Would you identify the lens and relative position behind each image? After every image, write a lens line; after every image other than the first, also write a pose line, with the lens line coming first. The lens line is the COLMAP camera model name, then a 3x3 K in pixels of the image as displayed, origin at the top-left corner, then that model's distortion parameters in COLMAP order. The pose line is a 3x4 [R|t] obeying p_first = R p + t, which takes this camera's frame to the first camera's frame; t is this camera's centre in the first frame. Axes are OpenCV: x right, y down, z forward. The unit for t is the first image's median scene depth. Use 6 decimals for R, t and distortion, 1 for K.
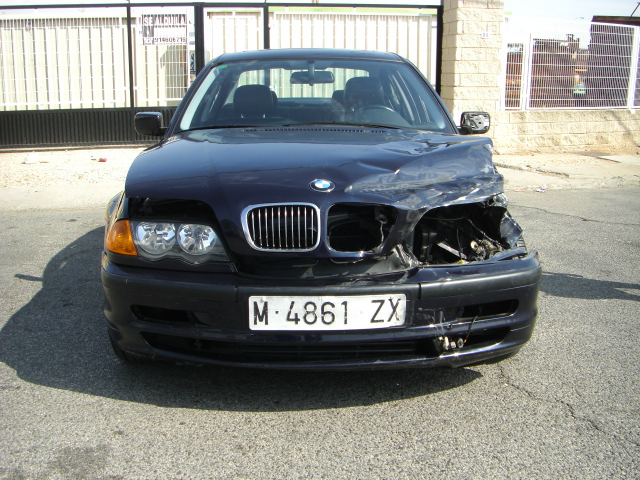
lens RADIAL K [[720.2, 0, 320.0], [0, 720.2, 238.8], [0, 0, 1]] dist [-0.136960, 0.000000]
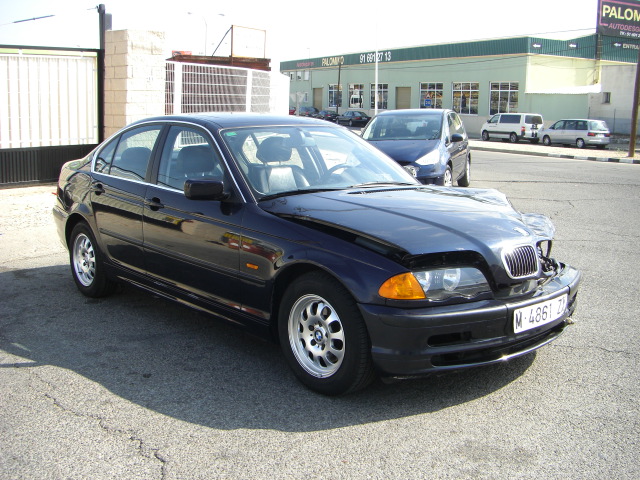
lens RADIAL K [[720.2, 0, 318.8], [0, 720.2, 239.5], [0, 0, 1]] dist [-0.136960, 0.000000]
pose [[0.765564, -0.100124, 0.635521, -0.756896], [0.121306, 0.992562, 0.010247, -0.073224], [-0.631820, 0.069248, 0.772016, 0.070357]]
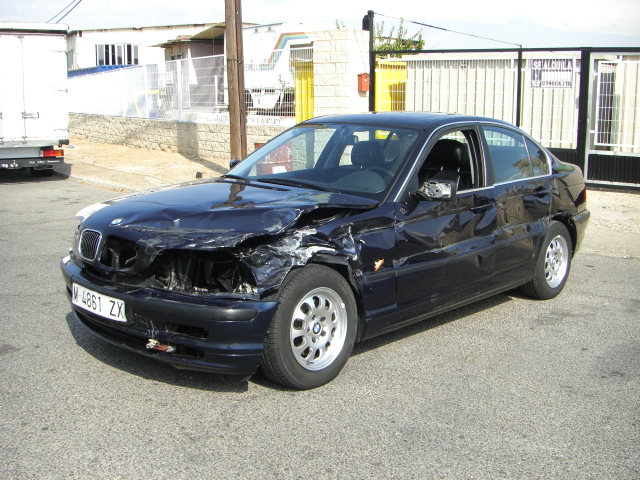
lens RADIAL K [[720.2, 0, 315.8], [0, 720.2, 241.3], [0, 0, 1]] dist [-0.136960, 0.000000]
pose [[0.705424, 0.144852, -0.693827, 0.813333], [-0.166471, 0.985372, 0.036466, -0.095272], [0.688959, 0.089778, 0.719218, 0.119565]]
